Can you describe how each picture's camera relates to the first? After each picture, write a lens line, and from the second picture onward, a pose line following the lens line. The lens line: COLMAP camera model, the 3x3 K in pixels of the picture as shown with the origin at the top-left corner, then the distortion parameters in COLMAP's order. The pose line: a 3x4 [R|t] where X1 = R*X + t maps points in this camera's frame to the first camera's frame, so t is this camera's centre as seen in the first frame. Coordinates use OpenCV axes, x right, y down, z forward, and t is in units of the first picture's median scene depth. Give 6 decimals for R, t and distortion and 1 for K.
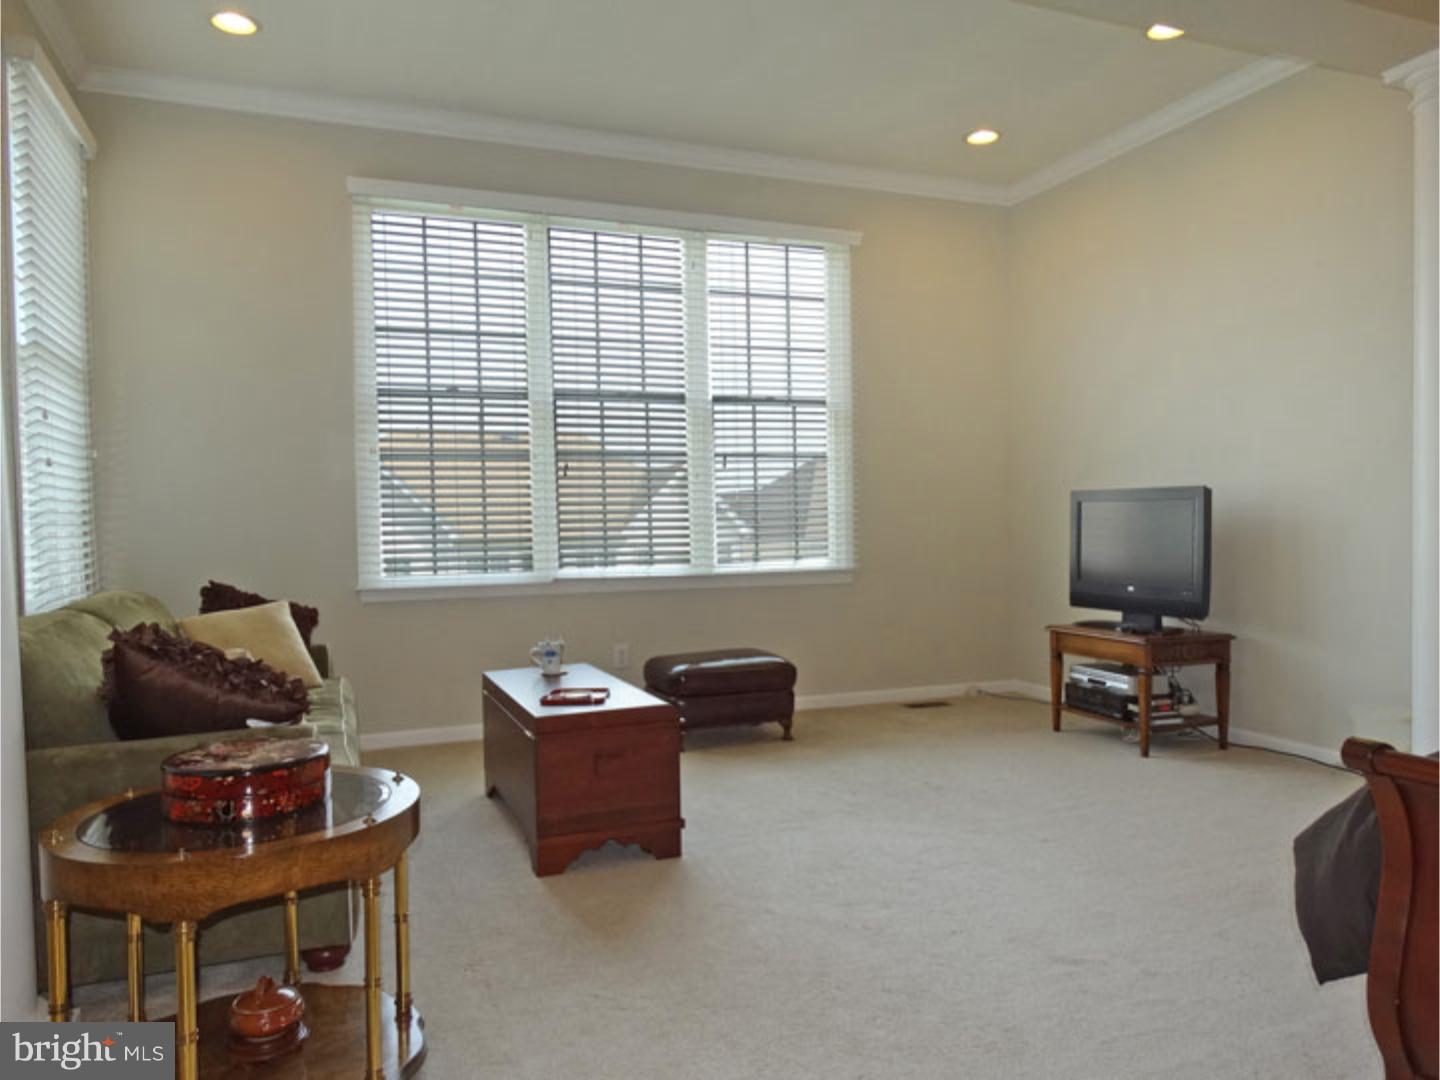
lens RADIAL K [[1061.8, 0, 722.7], [0, 1061.8, 548.3], [0, 0, 1]] dist [-0.007108, 0.007934]
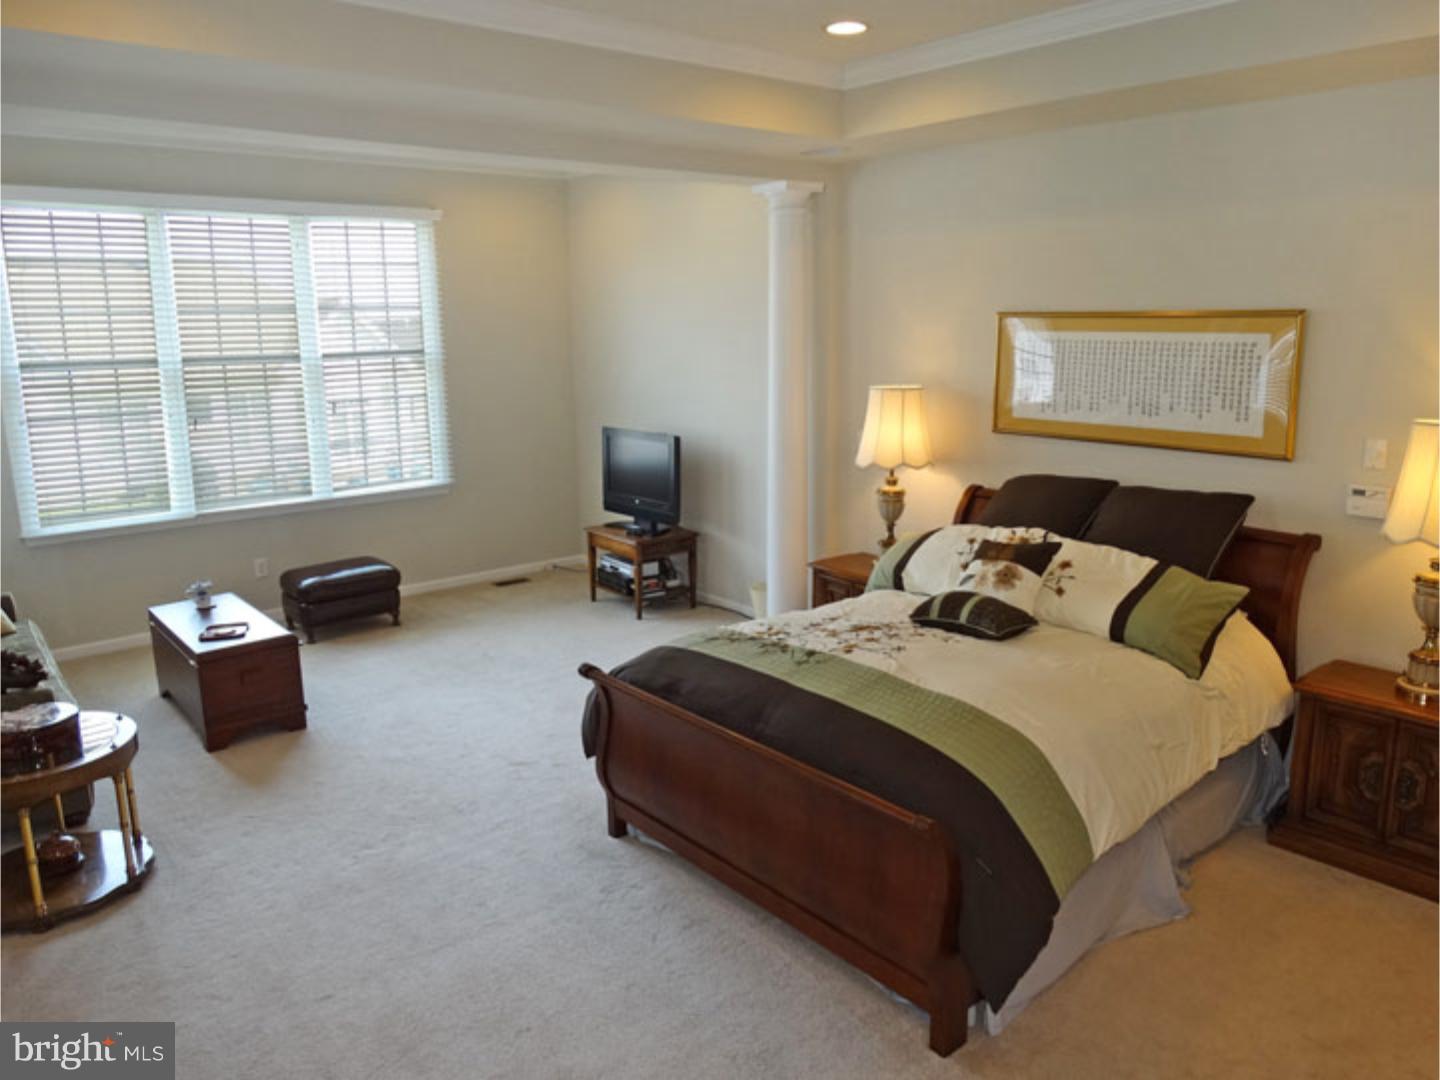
lens RADIAL K [[1061.8, 0, 719.8], [0, 1061.8, 528.5], [0, 0, 1]] dist [-0.007108, 0.007934]
pose [[0.953710, -0.067365, 0.293085, 0.070215], [0.020859, 0.987059, 0.158997, -0.161008], [-0.300003, -0.145524, 0.942773, -0.420761]]
